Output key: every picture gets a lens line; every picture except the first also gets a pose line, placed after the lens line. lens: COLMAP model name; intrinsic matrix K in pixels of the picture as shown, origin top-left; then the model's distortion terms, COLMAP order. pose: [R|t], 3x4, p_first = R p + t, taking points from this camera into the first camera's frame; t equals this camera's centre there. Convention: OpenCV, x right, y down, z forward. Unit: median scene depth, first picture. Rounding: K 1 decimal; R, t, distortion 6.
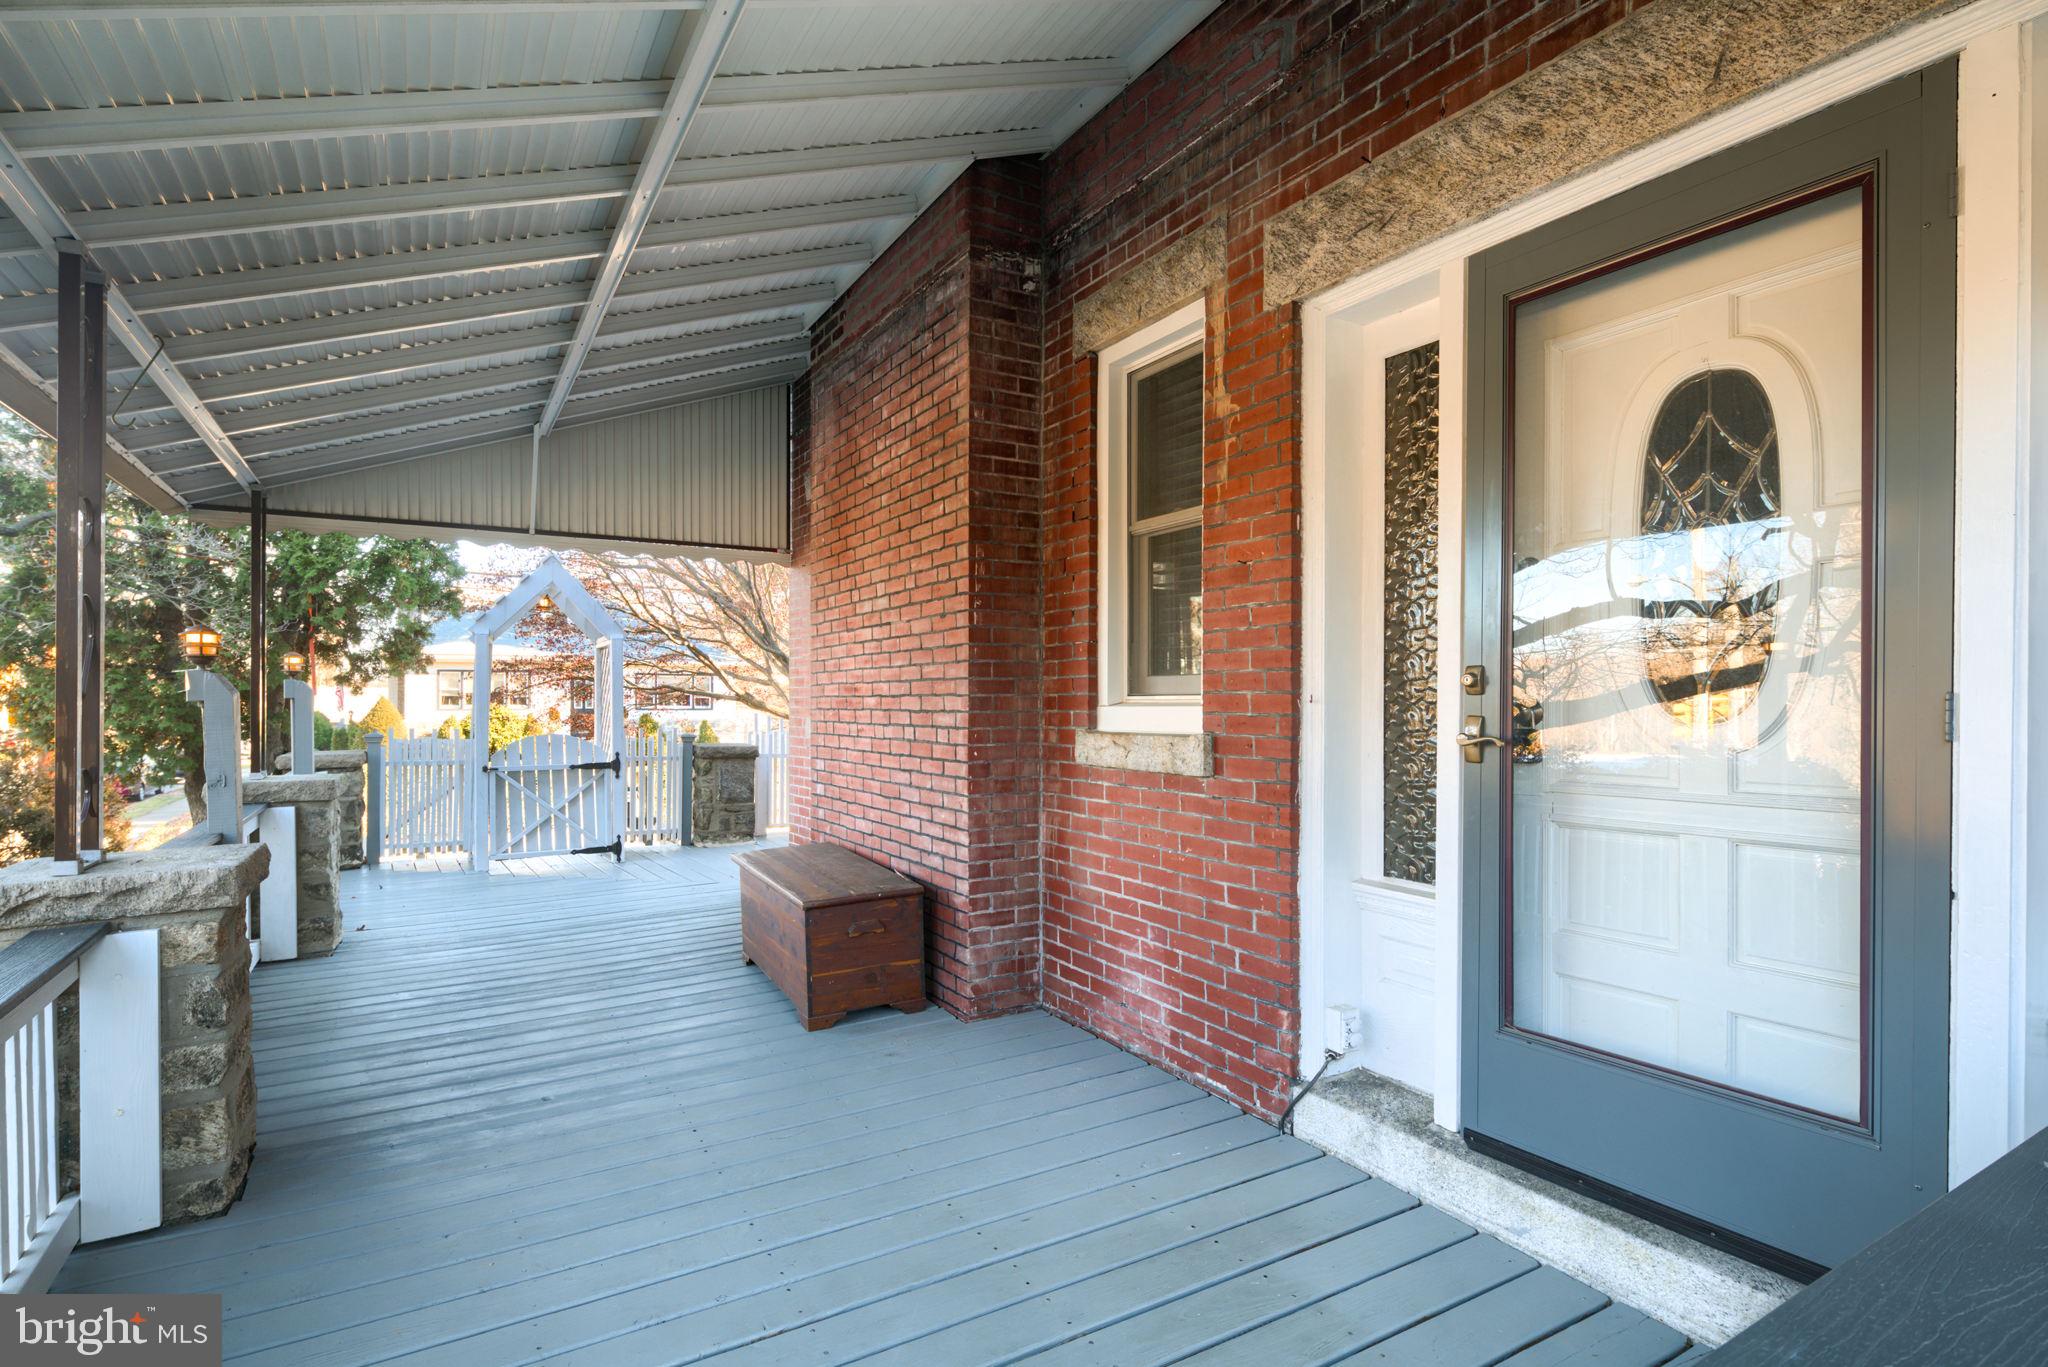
lens RADIAL K [[1034.5, 0, 1023.9], [0, 1034.5, 645.9], [0, 0, 1]] dist [0.026790, -0.039386]
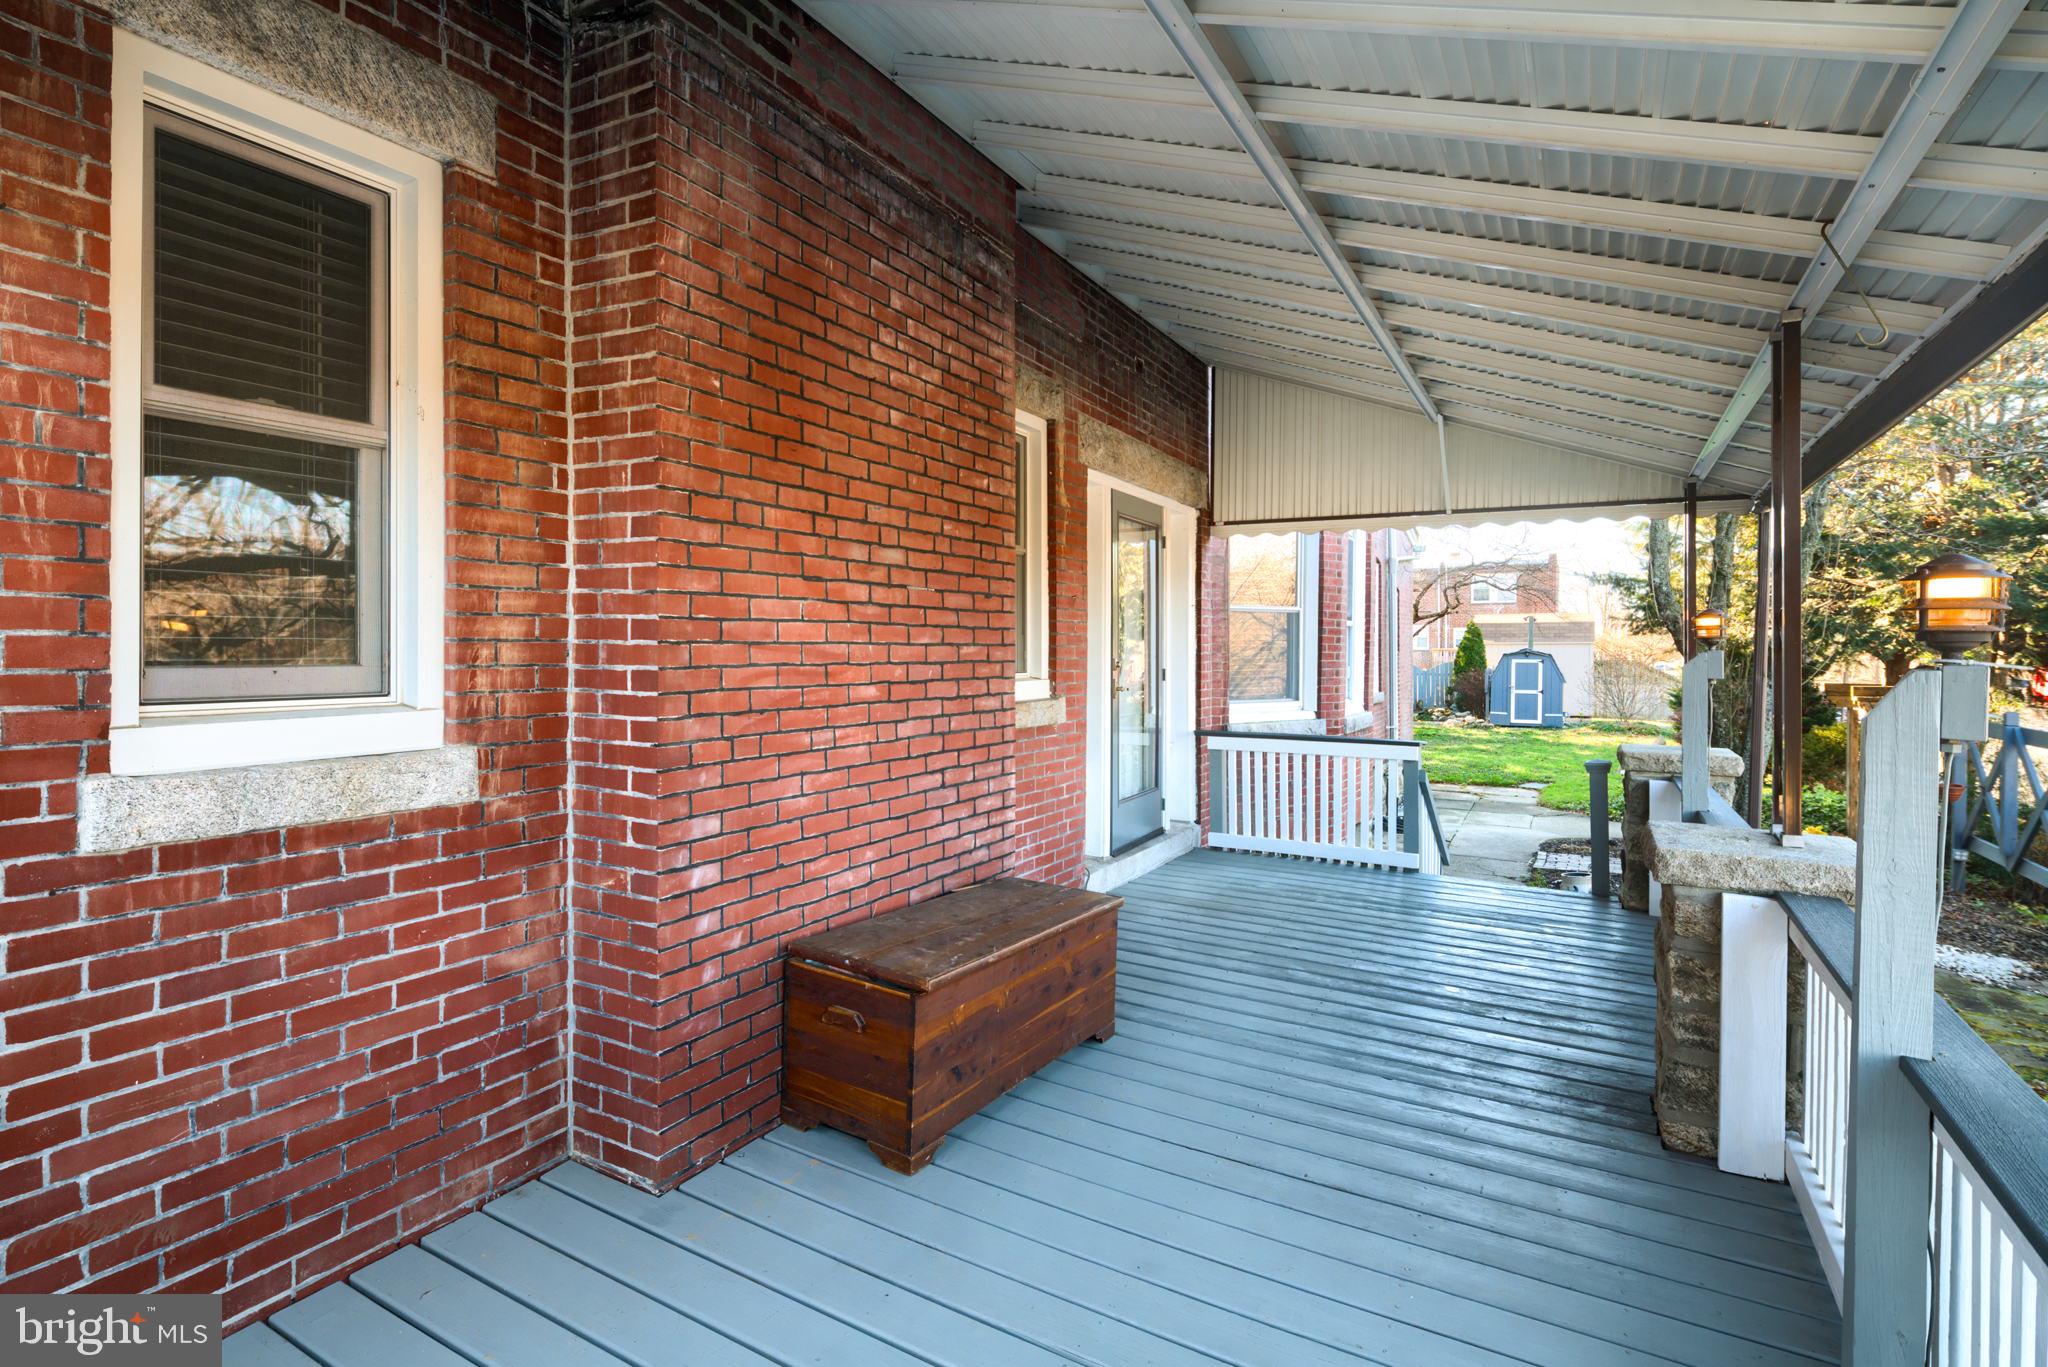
lens RADIAL K [[993.5, 0, 1037.7], [0, 993.5, 655.4], [0, 0, 1]] dist [0.002464, -0.004594]
pose [[-0.516635, 0.021537, 0.855935, -0.855026], [-0.018698, 0.999161, -0.036427, 0.056932], [-0.856002, -0.034824, -0.515799, 1.375809]]
